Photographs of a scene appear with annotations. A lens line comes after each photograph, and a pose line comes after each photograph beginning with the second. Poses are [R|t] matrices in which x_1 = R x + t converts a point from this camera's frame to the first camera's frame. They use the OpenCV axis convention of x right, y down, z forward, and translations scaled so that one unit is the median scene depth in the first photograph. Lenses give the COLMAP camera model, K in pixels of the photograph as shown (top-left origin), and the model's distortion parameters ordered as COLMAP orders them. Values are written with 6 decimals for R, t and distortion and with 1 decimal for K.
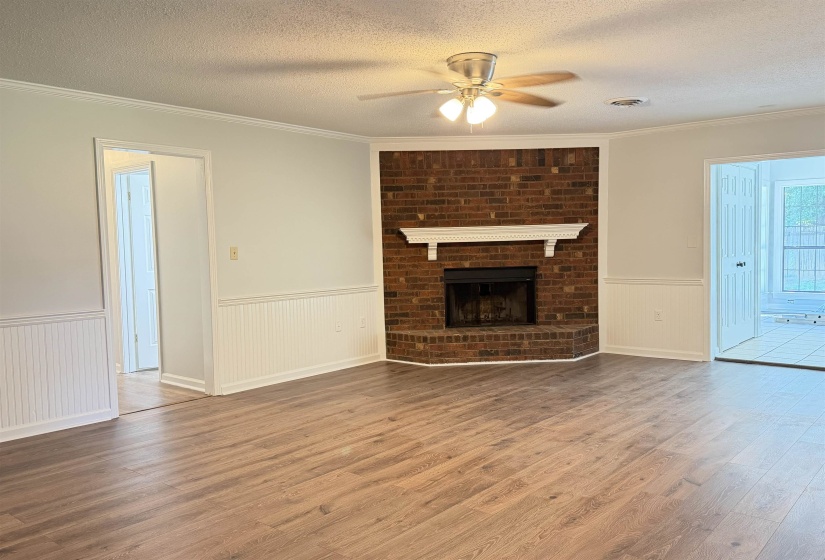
lens RADIAL K [[658.6, 0, 412.5], [0, 658.6, 280.0], [0, 0, 1]] dist [0.180905, -0.374169]
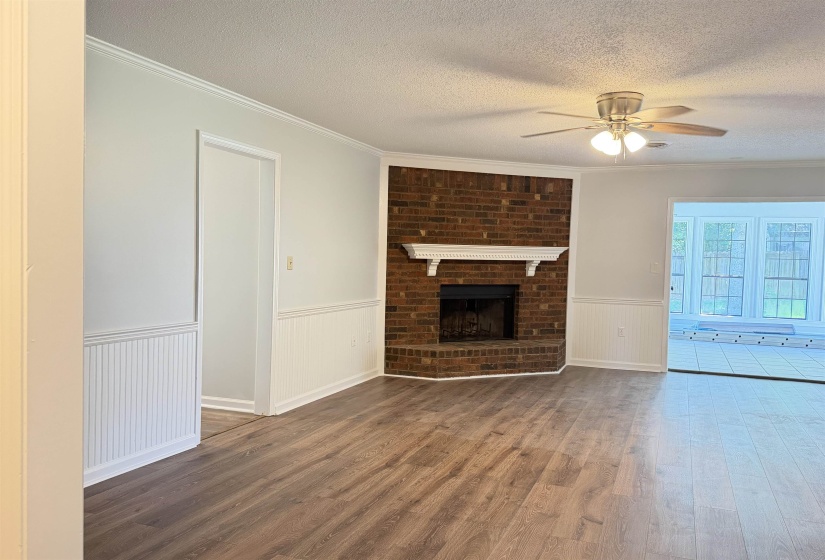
lens RADIAL K [[658.6, 0, 412.5], [0, 658.6, 280.0], [0, 0, 1]] dist [0.180905, -0.374169]
pose [[0.944759, 0.030954, 0.326301, -0.330404], [-0.024364, 0.999409, -0.024265, 0.001649], [-0.326859, 0.014975, 0.944954, 0.046745]]
